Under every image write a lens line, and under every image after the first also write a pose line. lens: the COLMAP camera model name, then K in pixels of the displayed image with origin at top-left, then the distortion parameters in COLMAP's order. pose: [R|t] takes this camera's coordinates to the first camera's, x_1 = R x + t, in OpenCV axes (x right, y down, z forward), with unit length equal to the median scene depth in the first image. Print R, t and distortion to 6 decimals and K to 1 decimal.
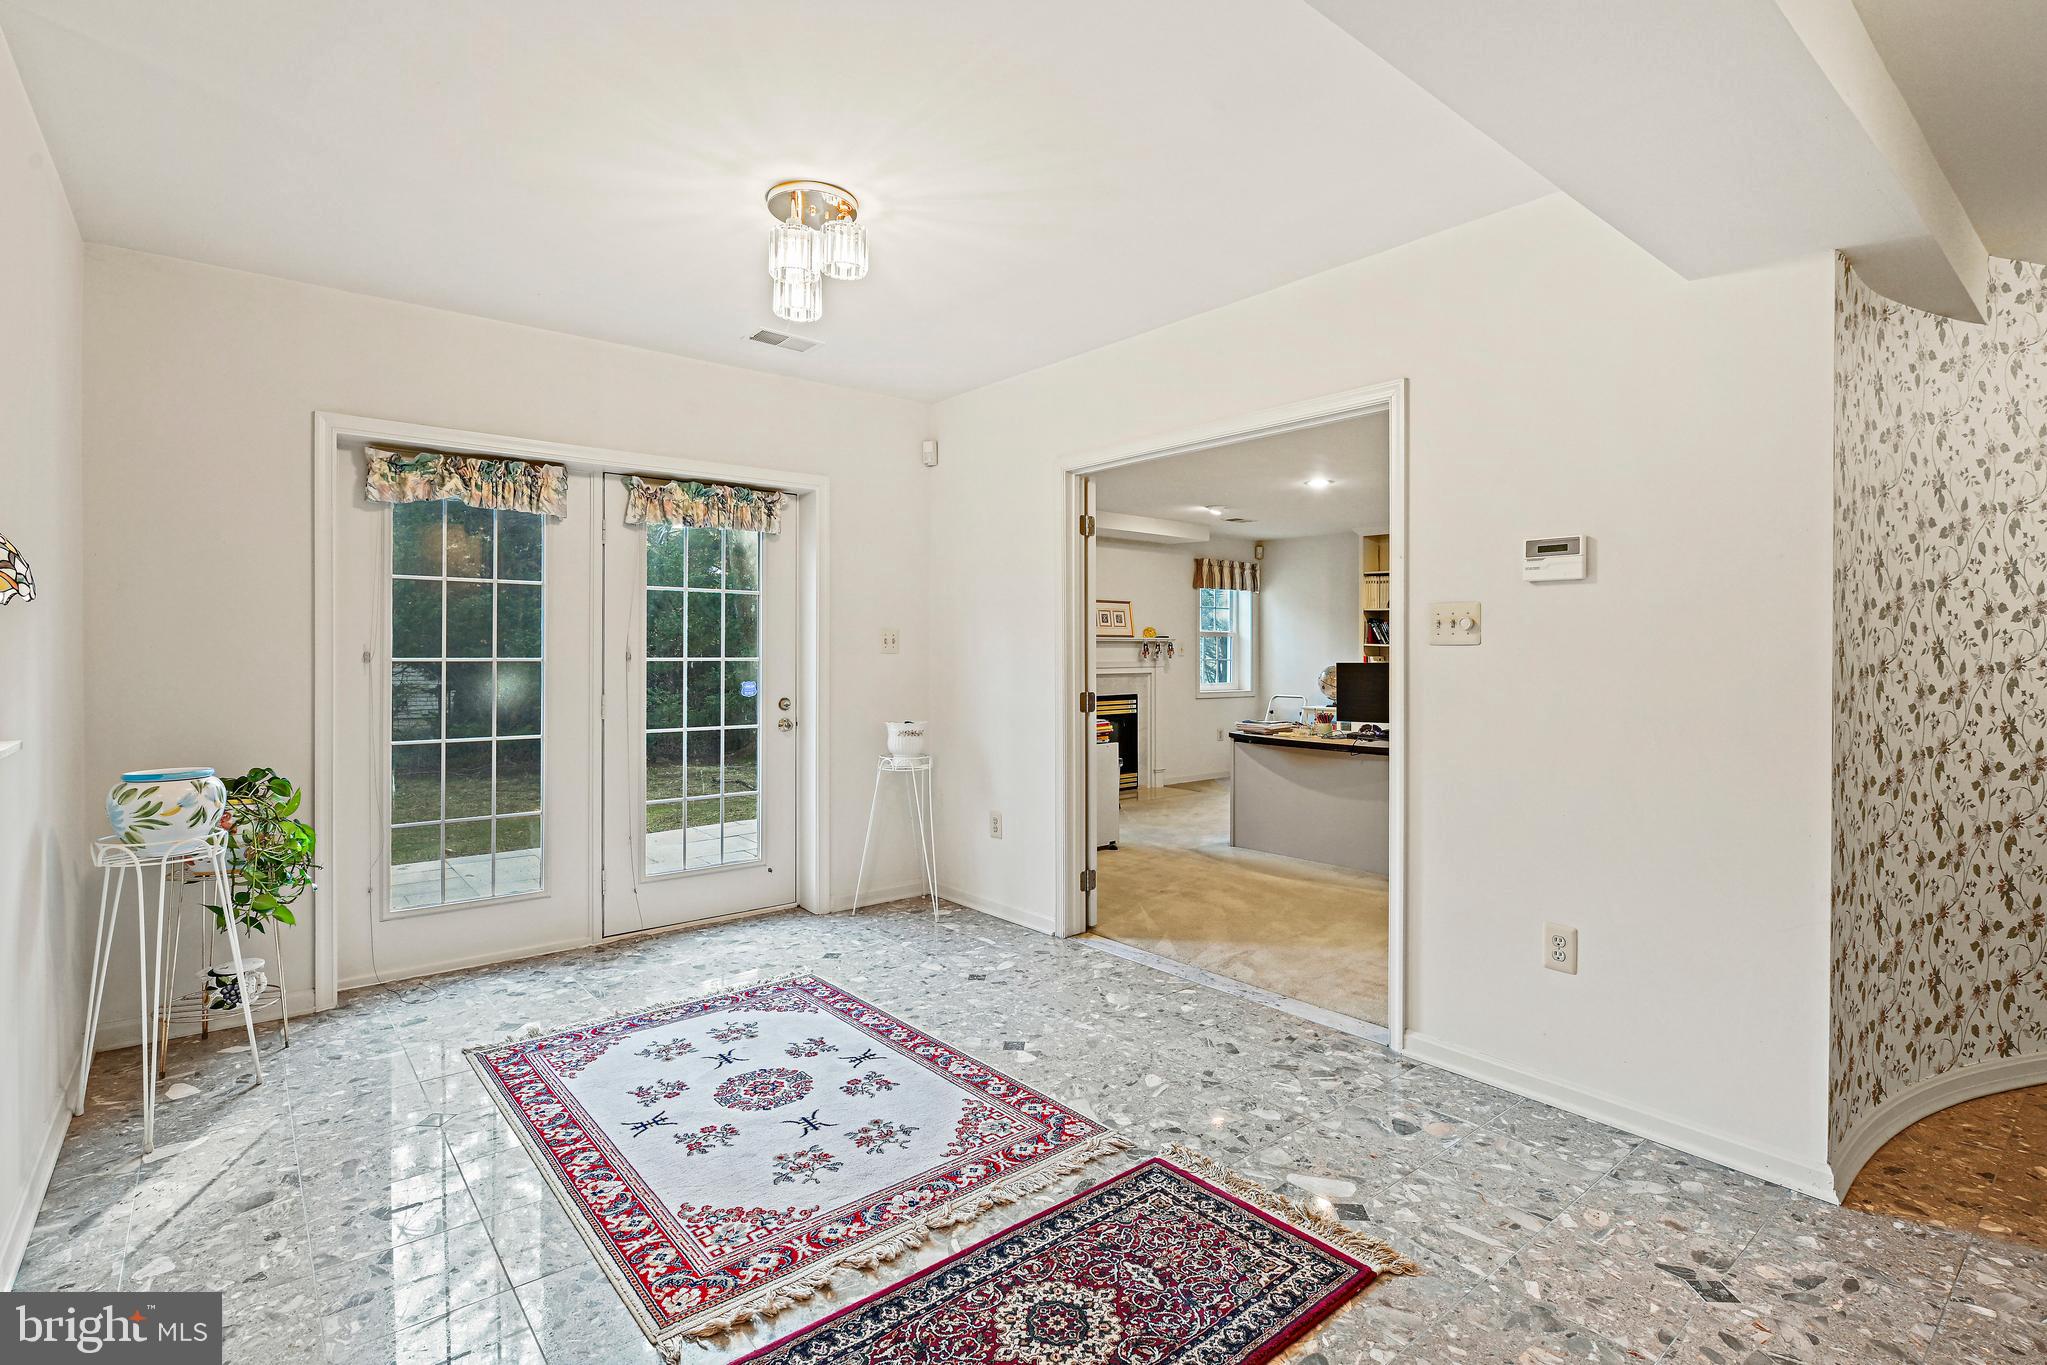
lens RADIAL K [[973.2, 0, 1021.8], [0, 973.2, 650.7], [0, 0, 1]] dist [-0.004065, -0.001507]
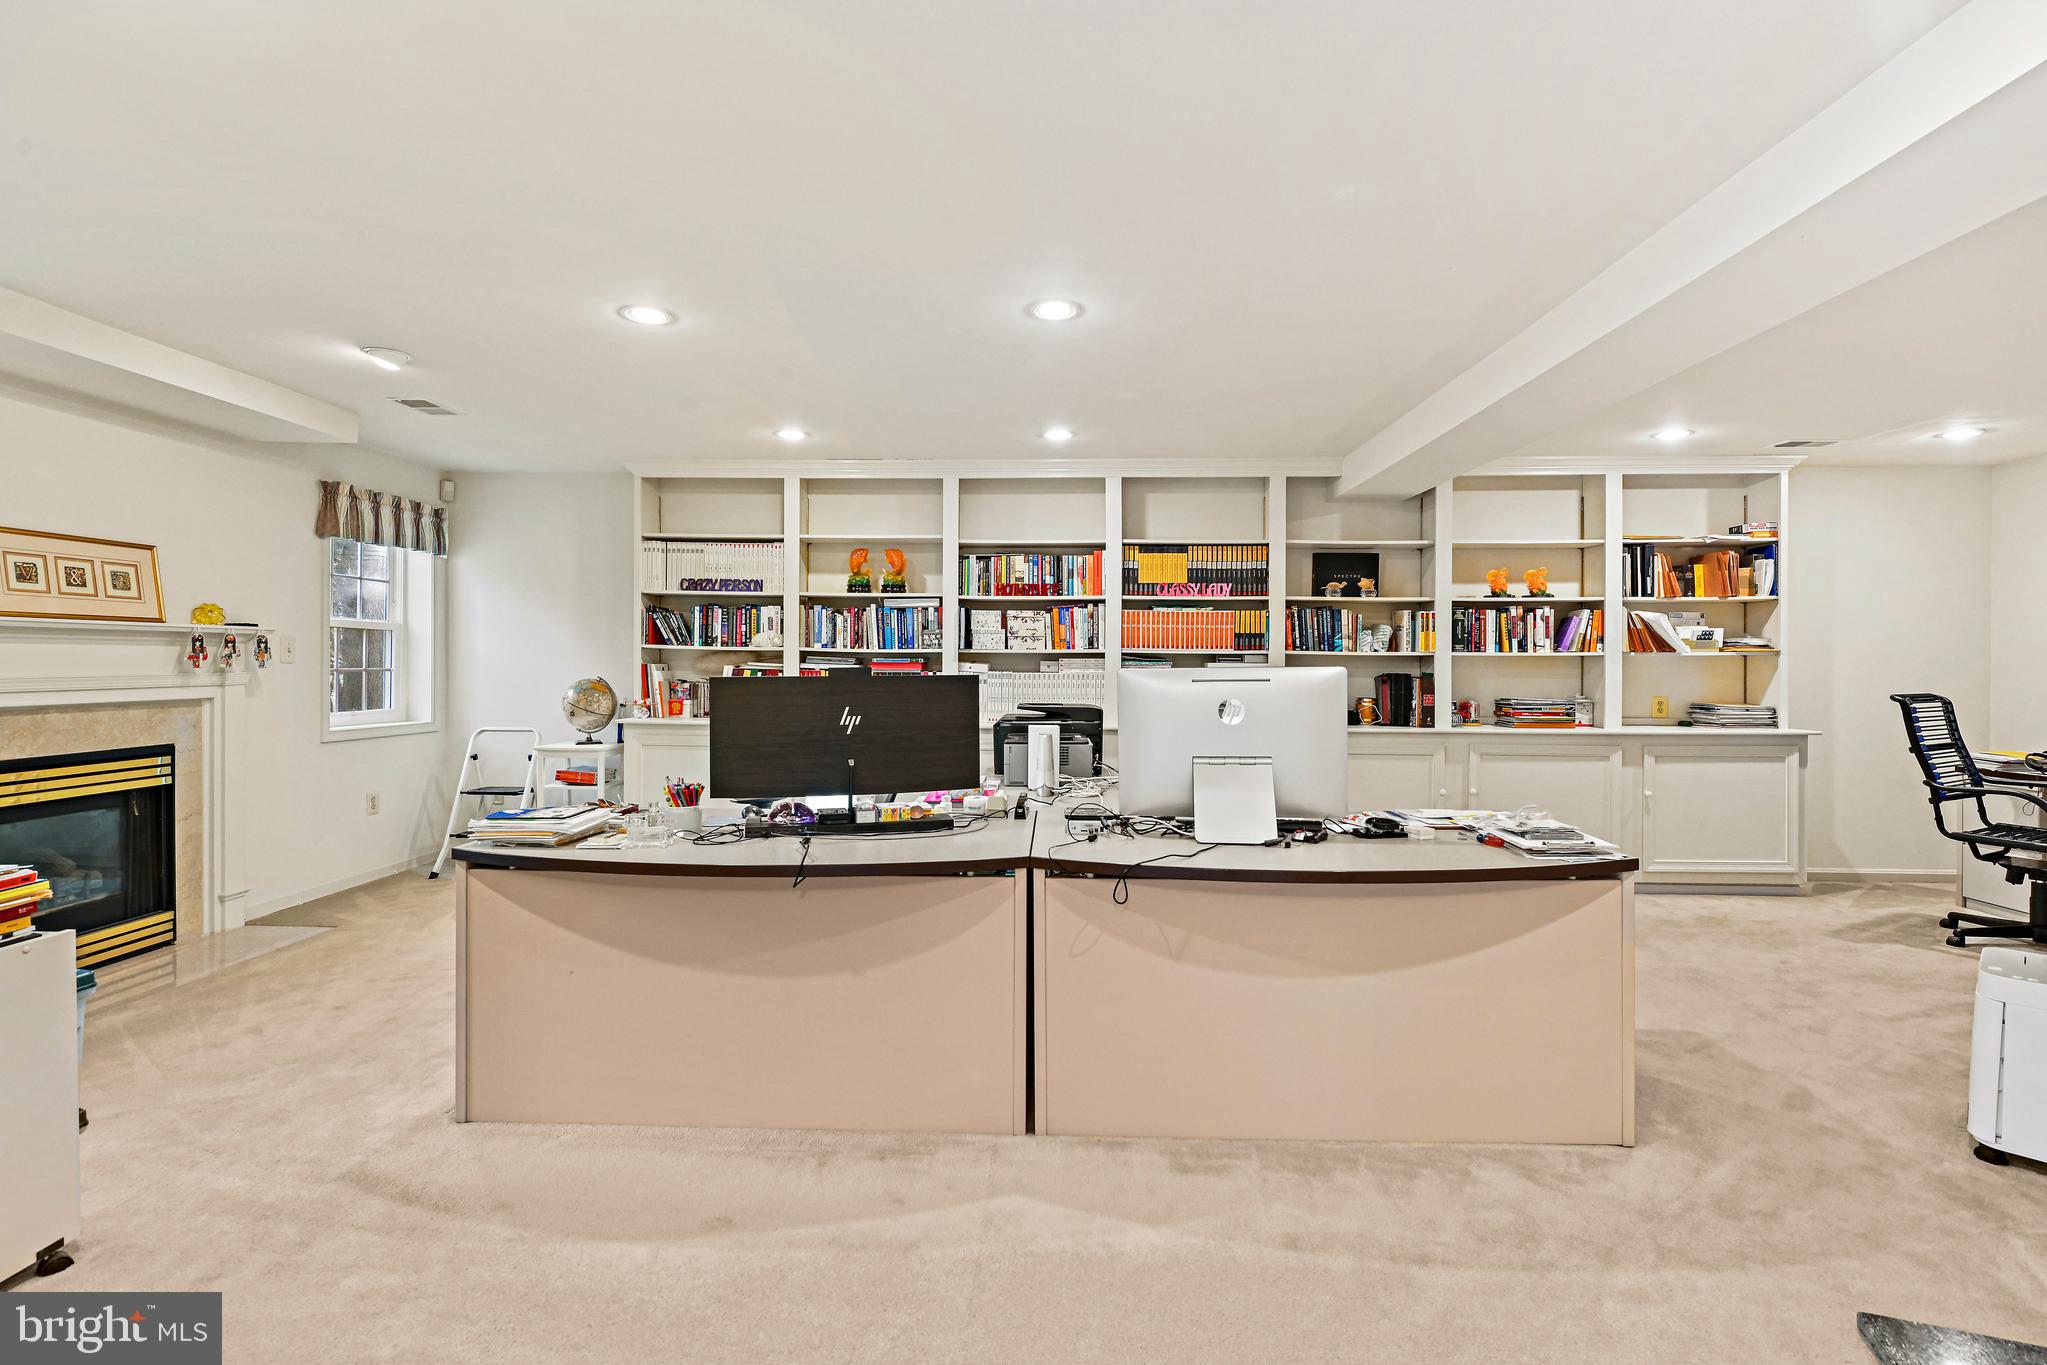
lens RADIAL K [[945.0, 0, 1031.2], [0, 945.0, 662.4], [0, 0, 1]] dist [-0.009848, -0.000855]
pose [[0.662609, 0.000990, 0.748965, 0.129201], [-0.003859, 0.999990, 0.002092, 0.005987], [-0.748955, -0.004277, 0.662607, 0.931640]]
